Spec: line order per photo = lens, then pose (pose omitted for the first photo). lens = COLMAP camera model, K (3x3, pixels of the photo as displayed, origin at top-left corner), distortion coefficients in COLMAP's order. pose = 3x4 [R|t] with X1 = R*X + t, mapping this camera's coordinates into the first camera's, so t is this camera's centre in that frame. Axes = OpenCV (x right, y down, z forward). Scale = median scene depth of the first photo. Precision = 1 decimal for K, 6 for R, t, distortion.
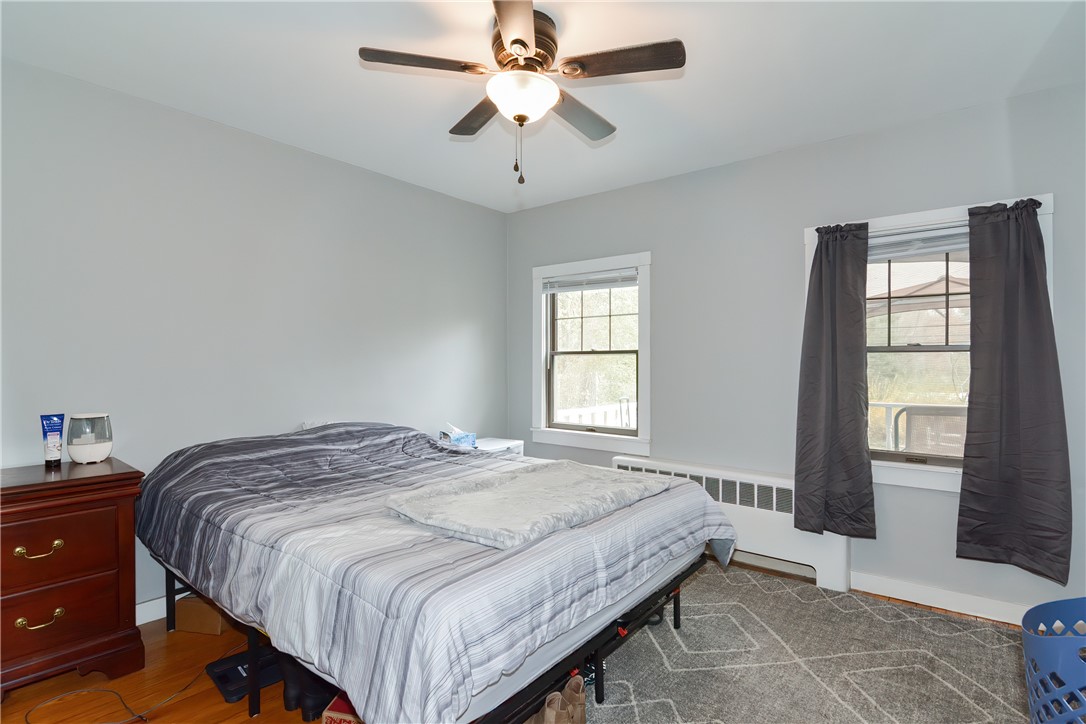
lens RADIAL K [[528.9, 0, 548.2], [0, 528.9, 355.9], [0, 0, 1]] dist [0.000046, -0.015957]
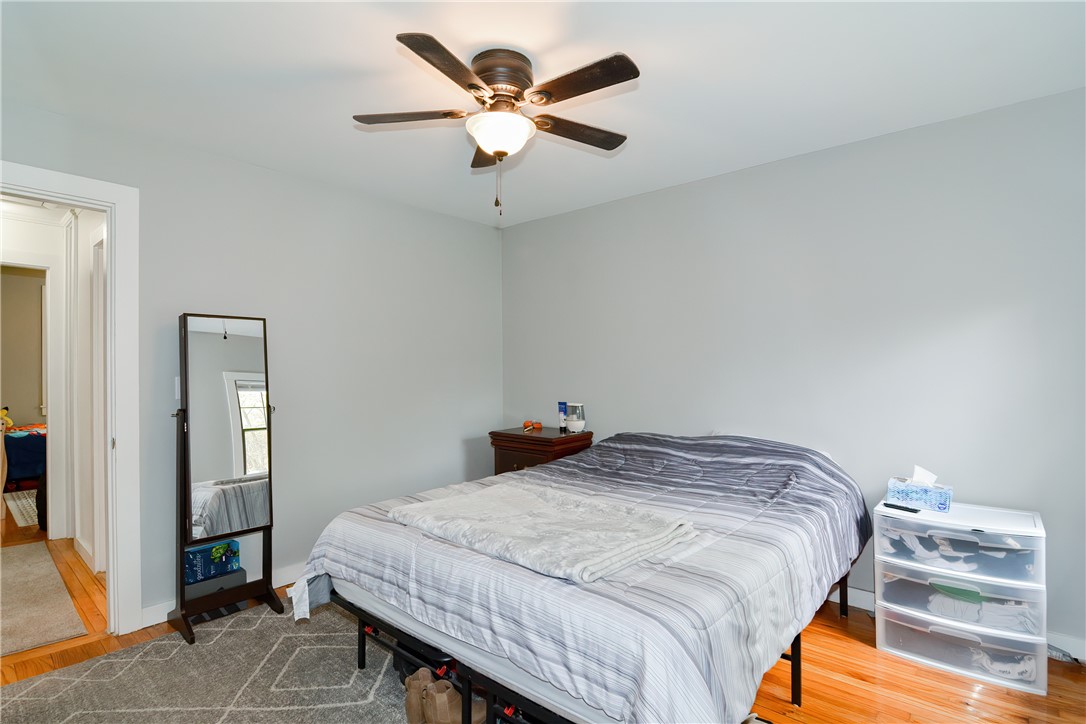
lens RADIAL K [[528.9, 0, 548.2], [0, 528.9, 355.9], [0, 0, 1]] dist [0.000046, -0.015957]
pose [[-0.042739, -0.012561, -0.999007, 0.911105], [0.020370, 0.999702, -0.013442, -0.025695], [0.998879, -0.020924, -0.042470, 1.030174]]
